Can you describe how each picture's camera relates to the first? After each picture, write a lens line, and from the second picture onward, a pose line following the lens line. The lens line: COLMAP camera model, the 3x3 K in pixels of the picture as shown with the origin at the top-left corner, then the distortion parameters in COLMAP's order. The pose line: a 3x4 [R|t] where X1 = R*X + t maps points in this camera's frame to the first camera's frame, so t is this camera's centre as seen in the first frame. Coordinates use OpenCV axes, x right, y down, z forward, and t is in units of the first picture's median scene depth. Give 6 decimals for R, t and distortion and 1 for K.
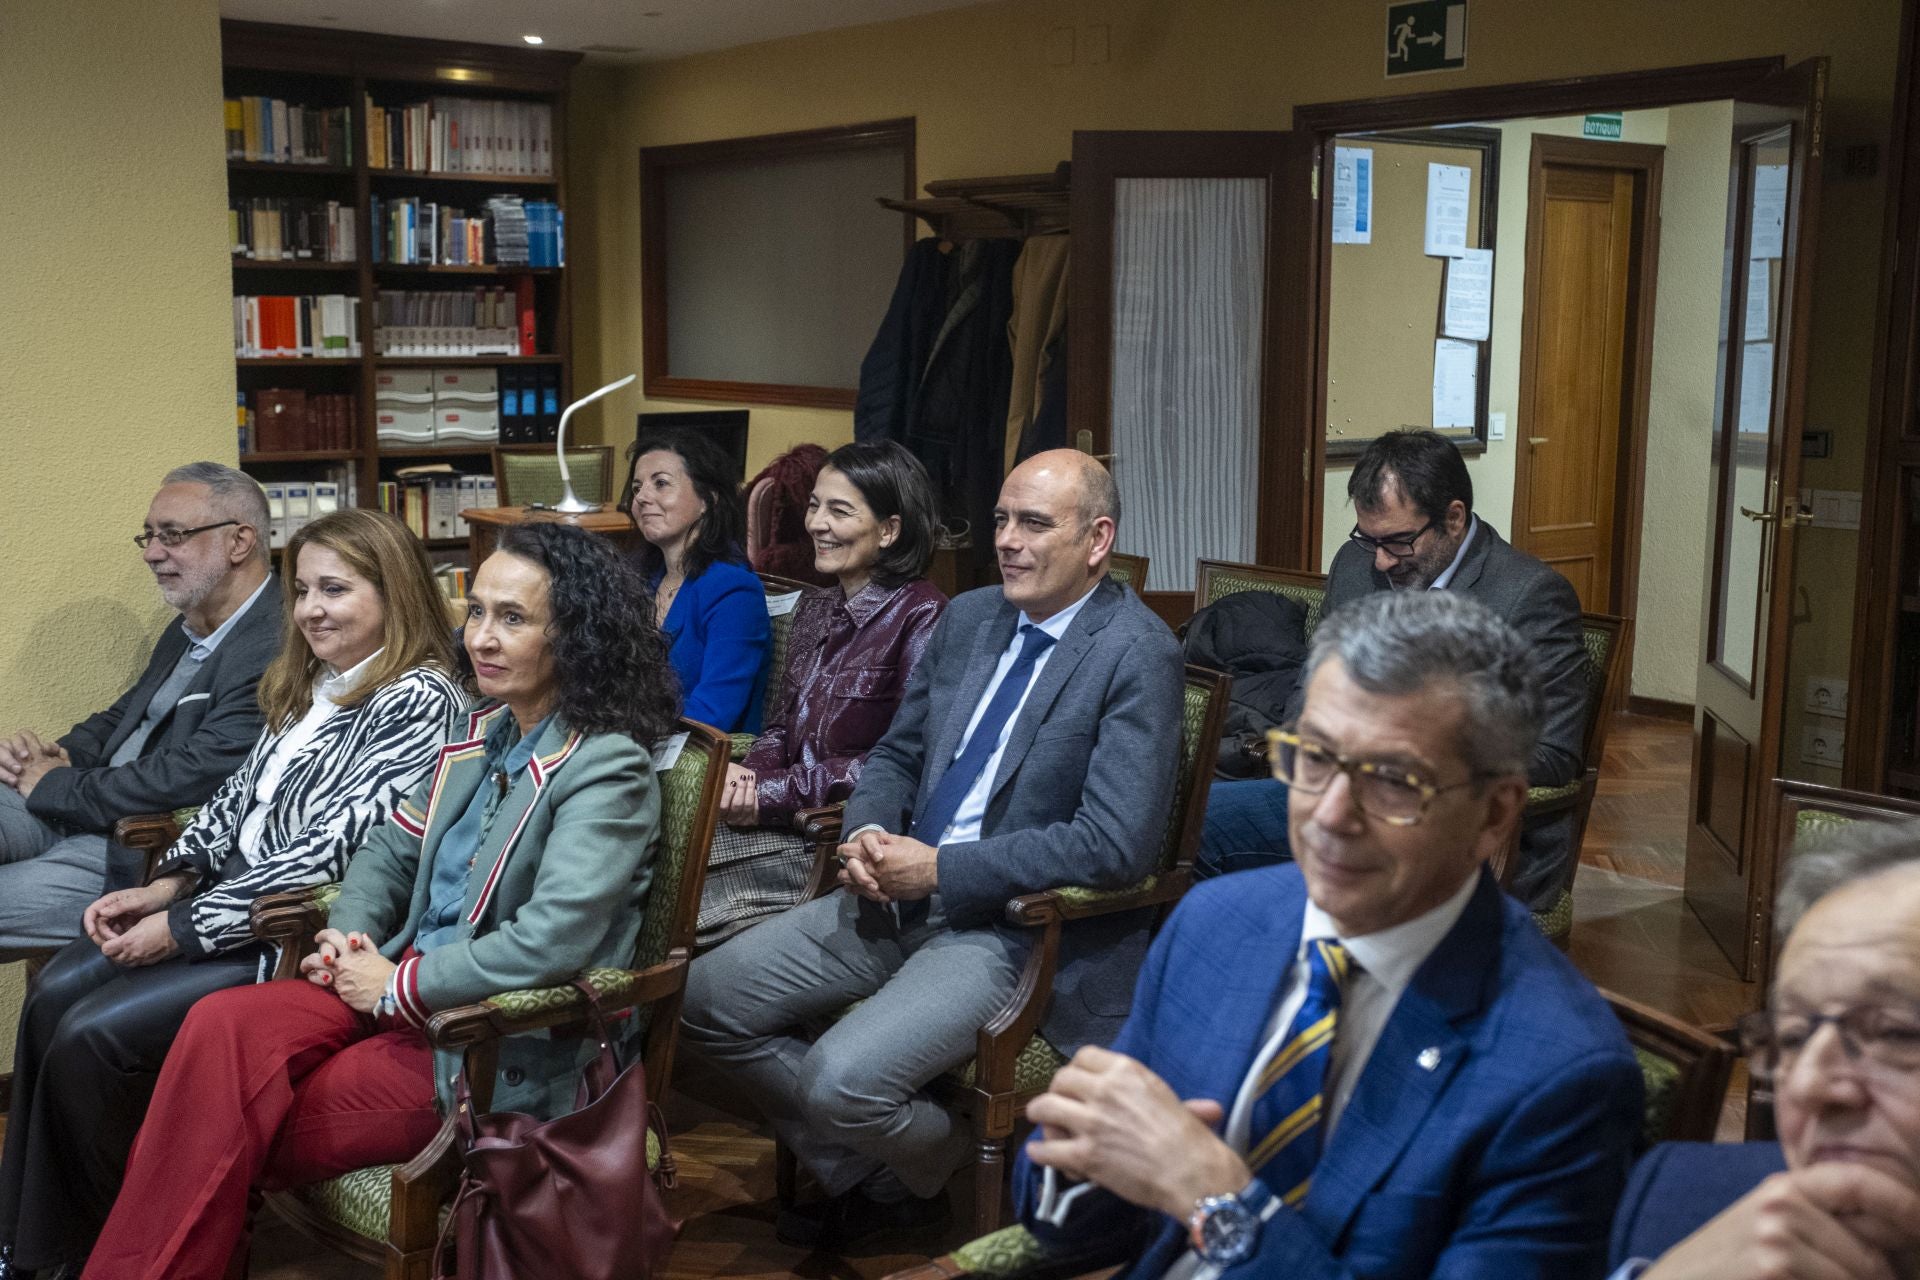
lens RADIAL K [[2129.1, 0, 1009.6], [0, 2129.1, 588.2], [0, 0, 1]] dist [0.055496, 0.000000]
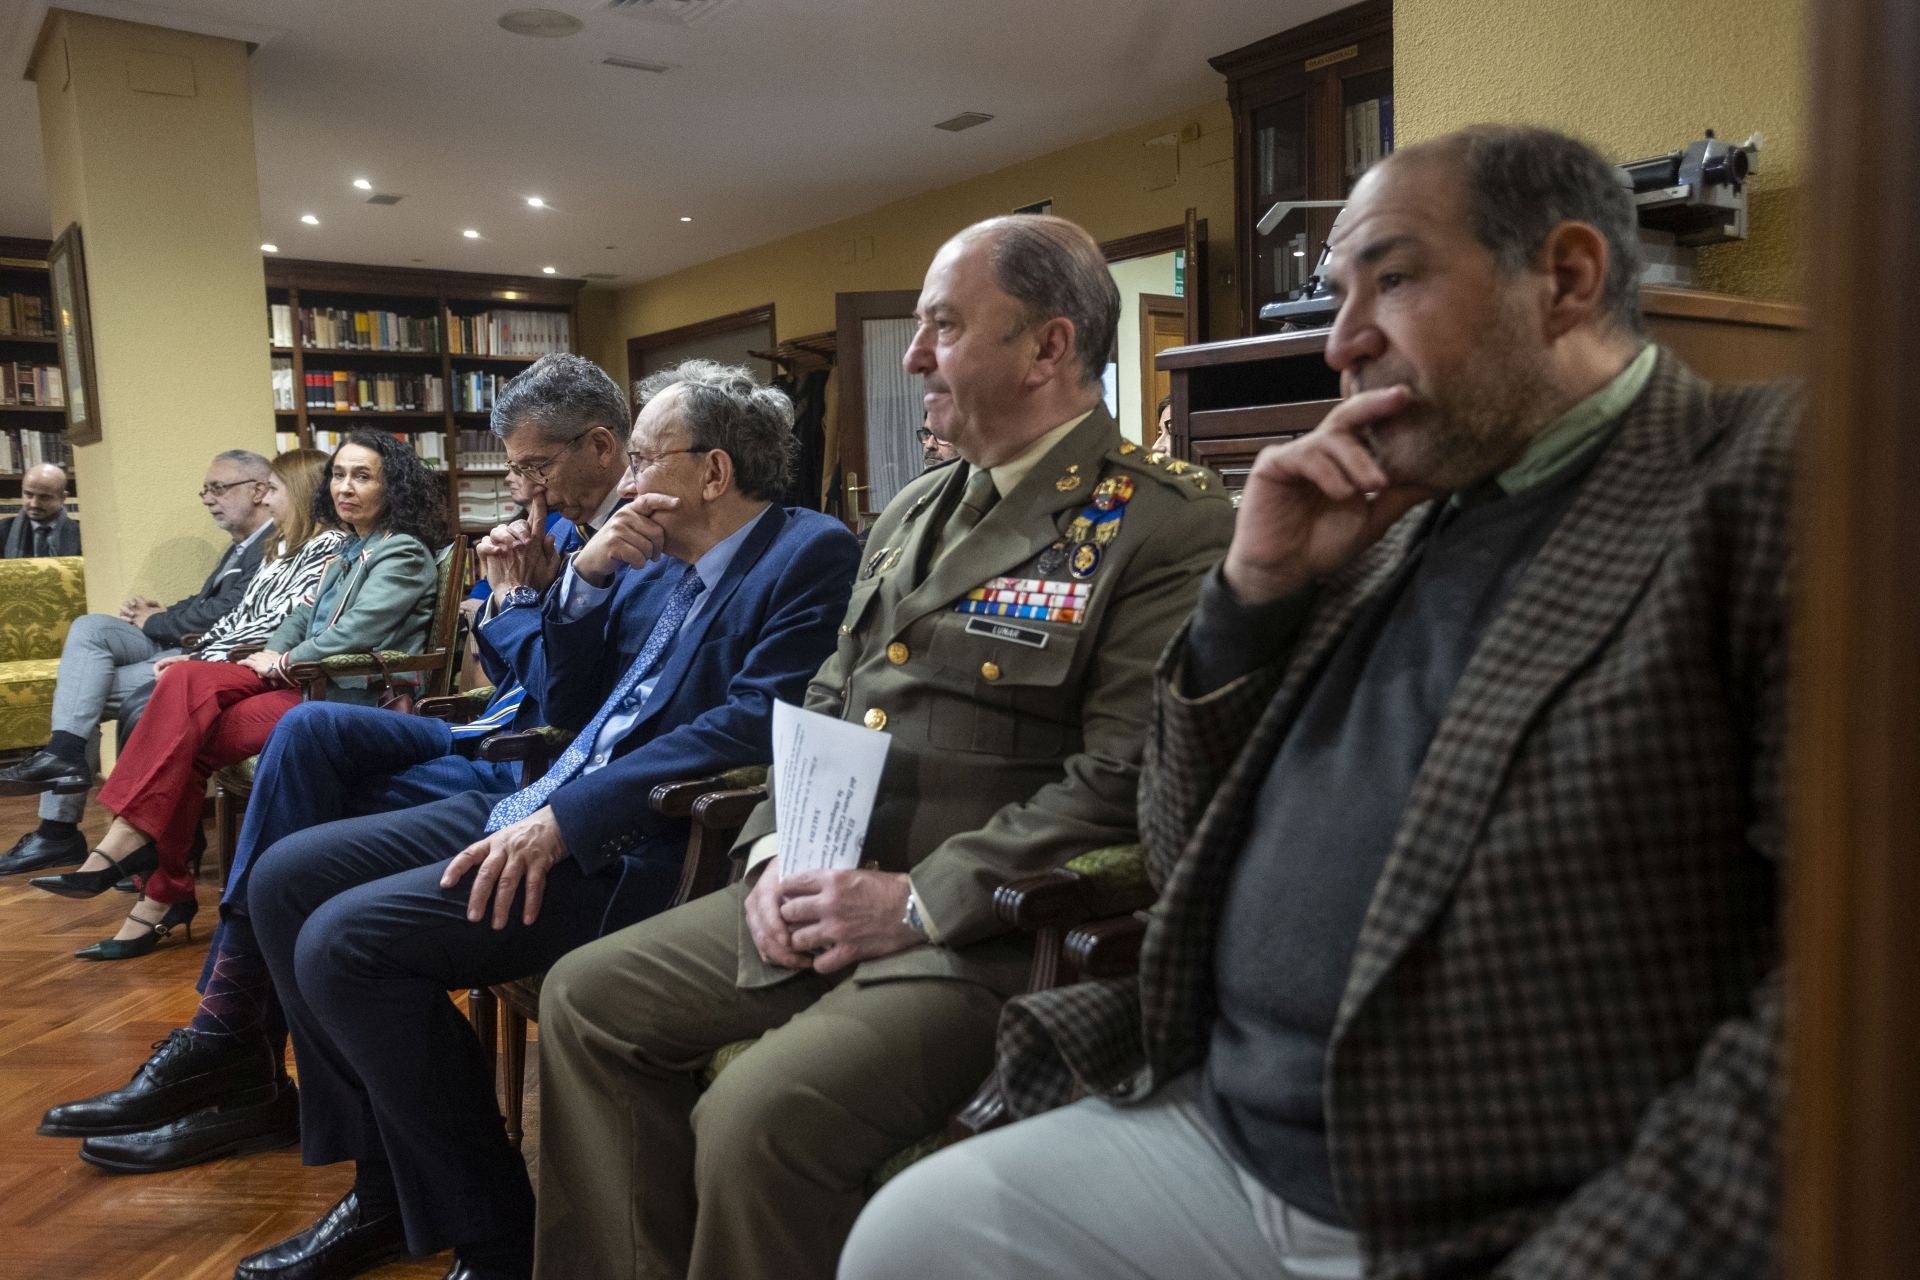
lens RADIAL K [[1454.0, 0, 985.2], [0, 1454.0, 619.9], [0, 0, 1]] dist [0.015585, -0.008304]
pose [[0.999273, -0.037774, -0.005069, 0.102793], [0.037520, 0.998357, -0.043300, 0.067681], [0.006696, 0.043078, 0.999049, -0.086190]]
